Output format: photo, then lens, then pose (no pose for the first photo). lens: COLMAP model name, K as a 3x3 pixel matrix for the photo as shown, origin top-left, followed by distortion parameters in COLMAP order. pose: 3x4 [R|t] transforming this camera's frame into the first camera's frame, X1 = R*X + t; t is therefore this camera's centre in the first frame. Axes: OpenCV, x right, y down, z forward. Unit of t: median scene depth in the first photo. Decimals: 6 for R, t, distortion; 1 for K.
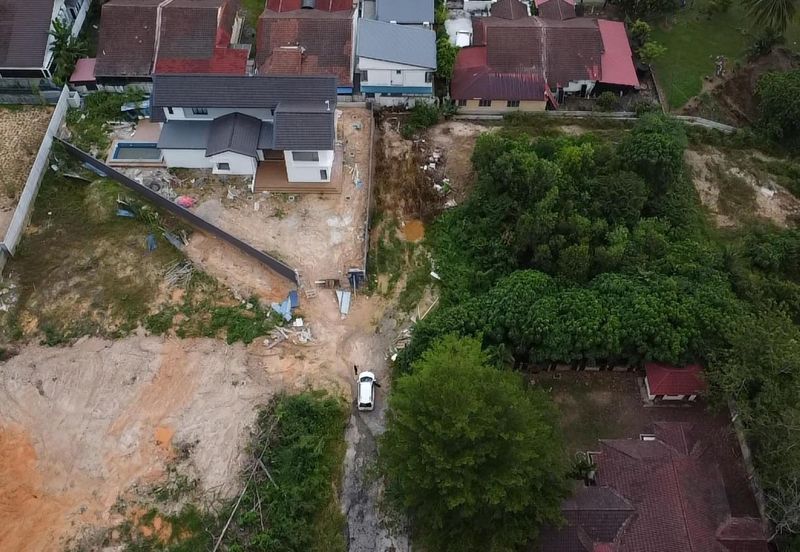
lens RADIAL K [[738.6, 0, 401.1], [0, 738.6, 275.5], [0, 0, 1]] dist [-0.002695, 0.000000]
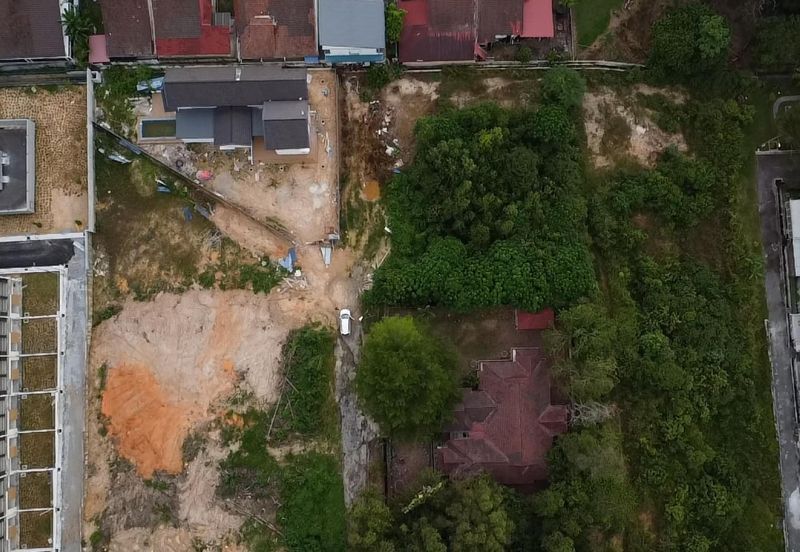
lens RADIAL K [[738.6, 0, 399.3], [0, 738.6, 277.4], [0, 0, 1]] dist [-0.002695, 0.000000]
pose [[0.999312, -0.037066, 0.000976, 0.064999], [0.031390, 0.859710, 0.509817, -0.672913], [-0.019736, -0.509435, 0.860283, -0.302658]]
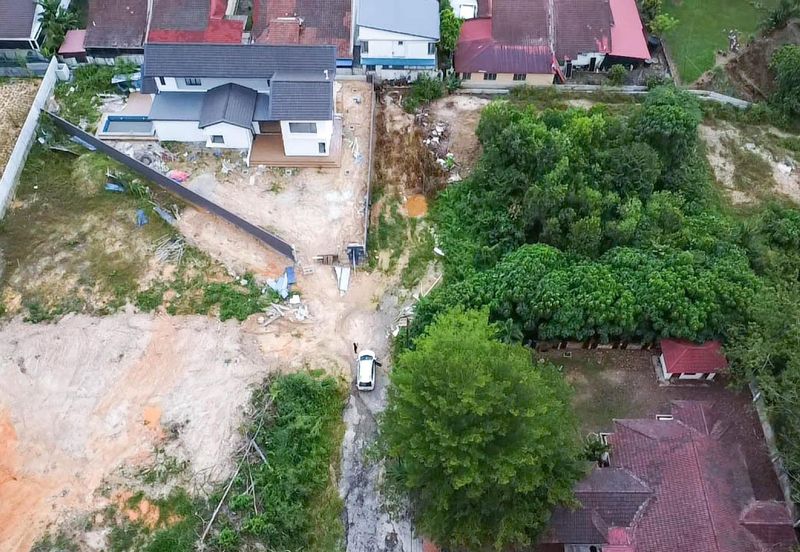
lens RADIAL K [[738.6, 0, 401.3], [0, 738.6, 275.4], [0, 0, 1]] dist [-0.002695, 0.000000]
pose [[0.999999, 0.000437, -0.001386, -0.000984], [-0.000438, 1.000000, -0.000401, 0.032000], [0.001385, 0.000402, 0.999999, 0.046552]]
